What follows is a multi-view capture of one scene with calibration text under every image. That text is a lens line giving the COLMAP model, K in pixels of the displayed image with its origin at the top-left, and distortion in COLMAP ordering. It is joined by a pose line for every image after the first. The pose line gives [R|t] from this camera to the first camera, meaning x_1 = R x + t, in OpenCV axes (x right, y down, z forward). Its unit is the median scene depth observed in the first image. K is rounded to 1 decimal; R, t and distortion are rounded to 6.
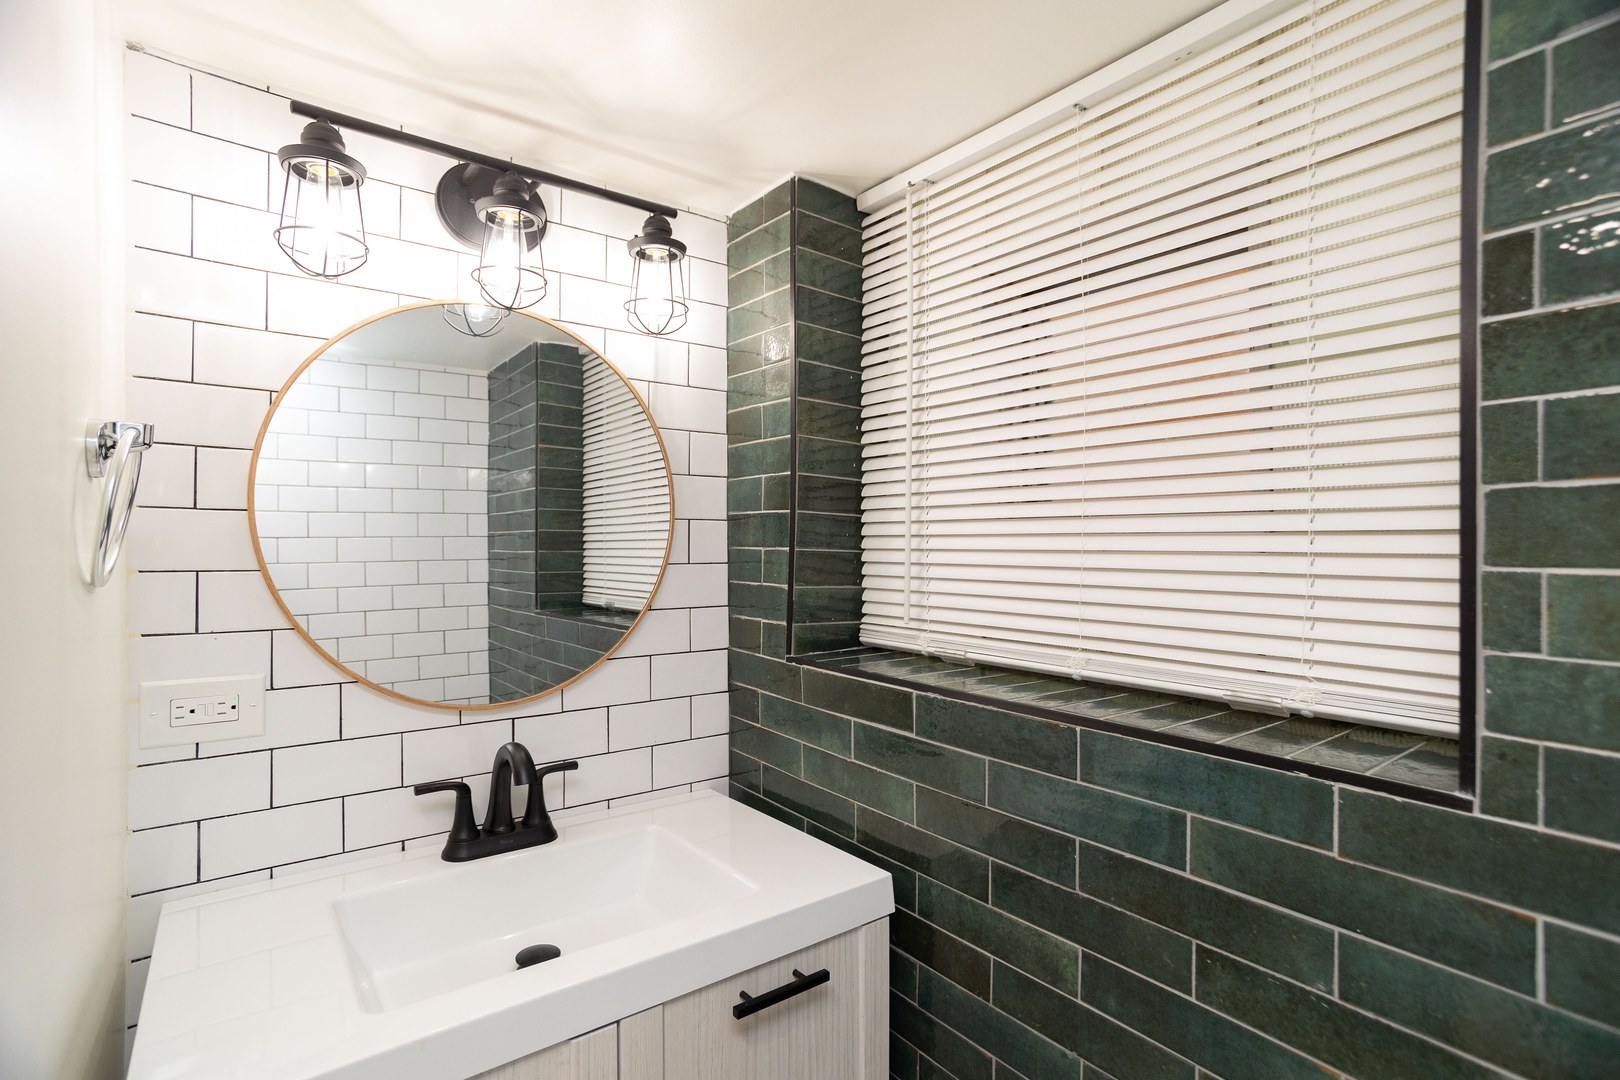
lens RADIAL K [[779.0, 0, 806.4], [0, 779.0, 551.4], [0, 0, 1]] dist [0.003654, 0.002098]
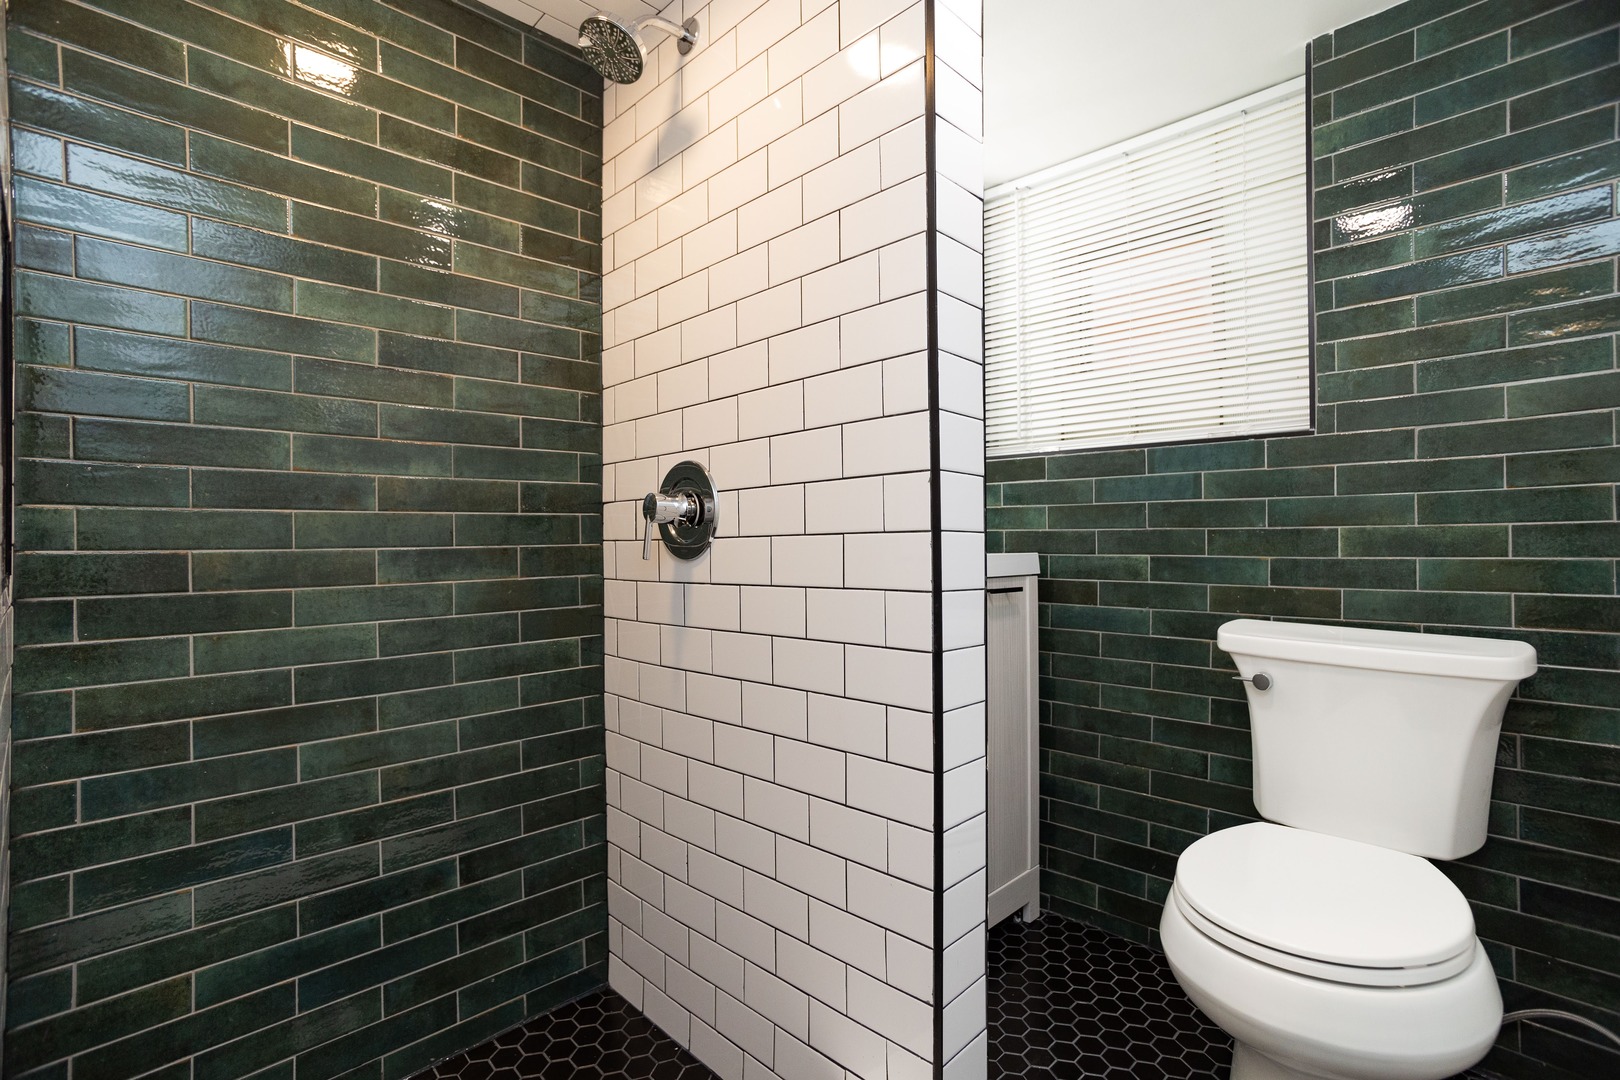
lens RADIAL K [[779.0, 0, 816.2], [0, 779.0, 530.9], [0, 0, 1]] dist [0.003654, 0.002098]
pose [[0.991857, -0.009436, 0.127004, -0.978256], [0.011340, 0.999834, -0.014276, 0.561865], [-0.126848, 0.015600, 0.991799, -1.181093]]
